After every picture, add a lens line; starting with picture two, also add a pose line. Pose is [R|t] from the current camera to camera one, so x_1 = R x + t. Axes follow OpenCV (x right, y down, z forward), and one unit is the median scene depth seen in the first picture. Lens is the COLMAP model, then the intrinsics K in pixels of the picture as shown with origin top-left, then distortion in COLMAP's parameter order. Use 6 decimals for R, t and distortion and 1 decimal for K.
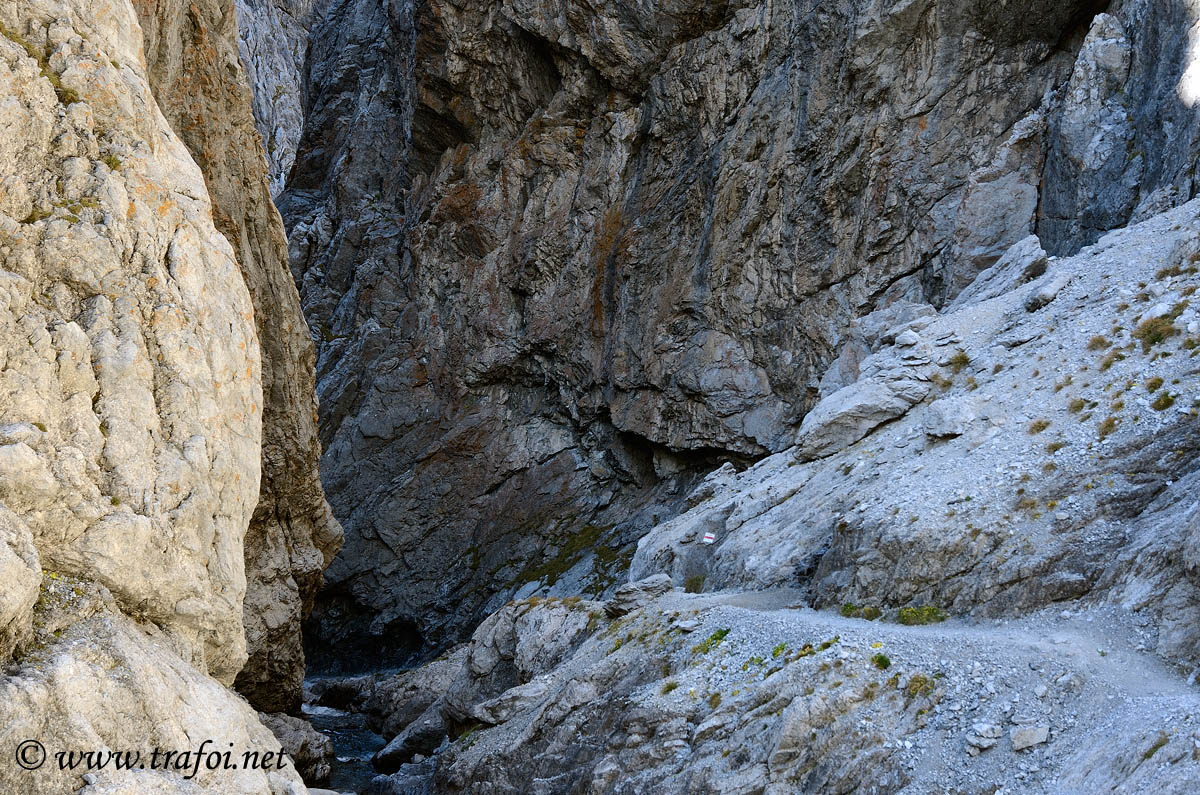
lens RADIAL K [[1839.5, 0, 577.9], [0, 1839.5, 397.3], [0, 0, 1]] dist [-0.005367, 0.000000]
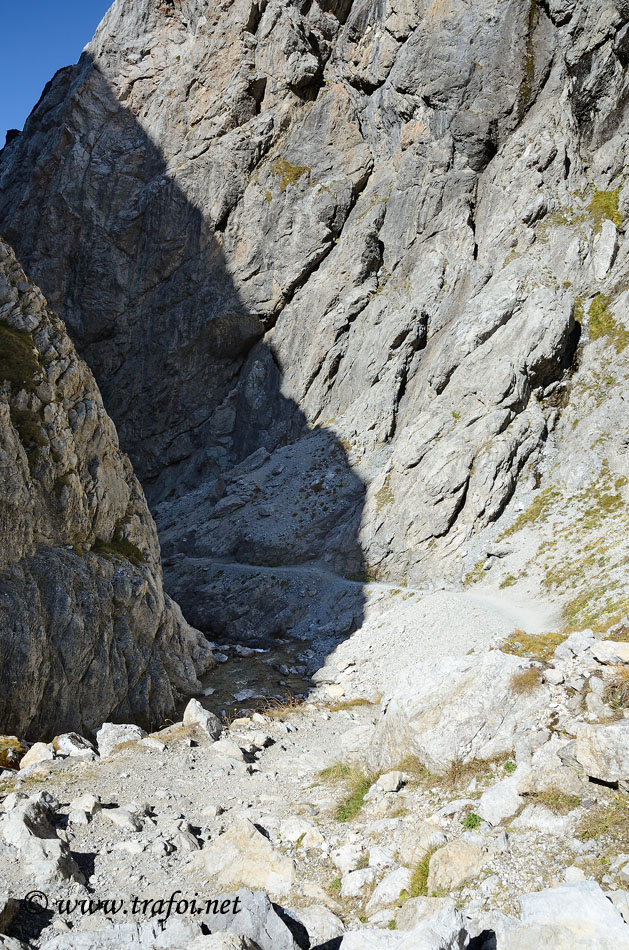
lens RADIAL K [[743.5, 0, 315.4], [0, 743.5, 473.0], [0, 0, 1]] dist [-0.009033, 0.001578]
pose [[0.901747, -0.021984, 0.431705, -0.374949], [0.003435, 0.999039, 0.043700, -0.133604], [-0.432250, -0.037923, 0.900956, -0.445991]]
